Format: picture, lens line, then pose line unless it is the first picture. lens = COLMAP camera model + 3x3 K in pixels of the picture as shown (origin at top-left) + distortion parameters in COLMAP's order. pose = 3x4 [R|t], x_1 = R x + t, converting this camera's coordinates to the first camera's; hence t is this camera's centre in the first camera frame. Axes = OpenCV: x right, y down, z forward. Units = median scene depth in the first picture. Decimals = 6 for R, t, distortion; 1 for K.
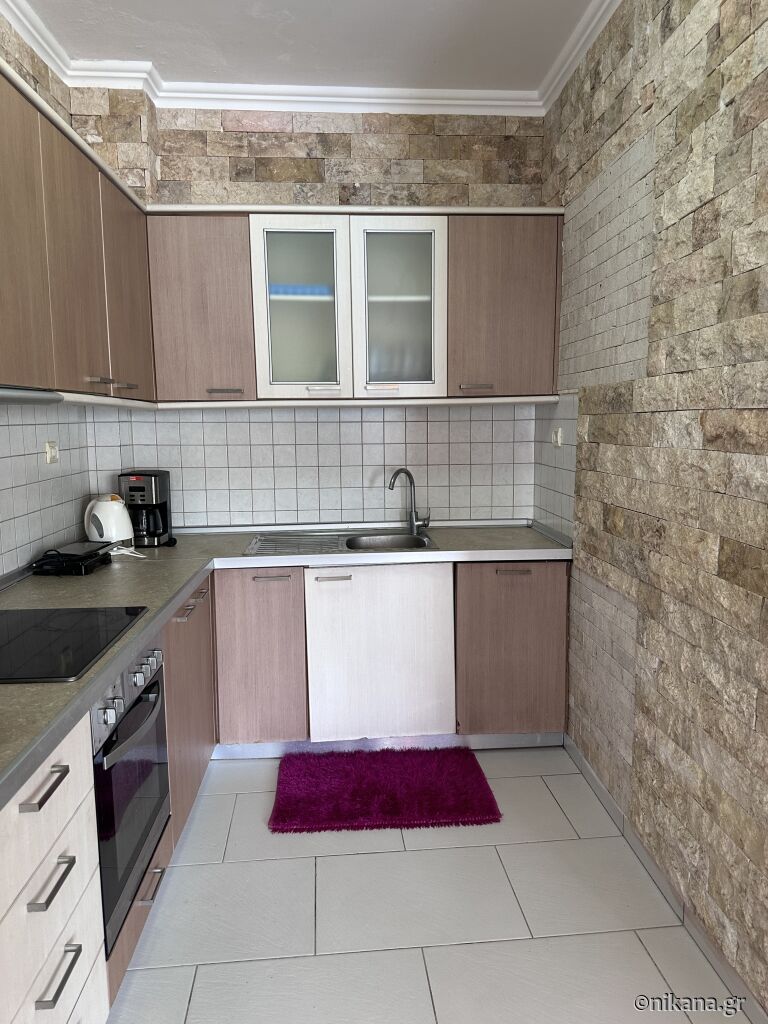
lens RADIAL K [[732.3, 0, 382.5], [0, 732.3, 512.7], [0, 0, 1]] dist [0.053751, -0.065667]
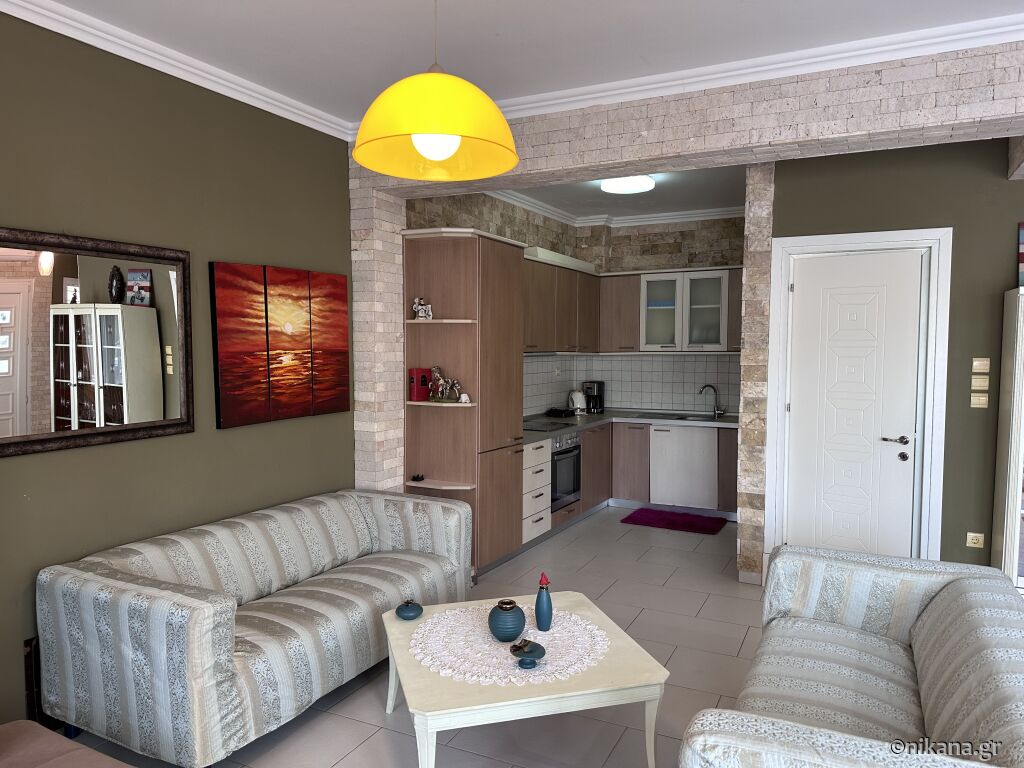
lens RADIAL K [[706.7, 0, 517.6], [0, 706.7, 393.4], [0, 0, 1]] dist [0.036900, -0.022700]
pose [[0.854580, 0.047947, -0.517102, 0.652266], [-0.079867, 0.996017, -0.039638, 0.093982], [0.513142, 0.075173, 0.855005, -1.076588]]
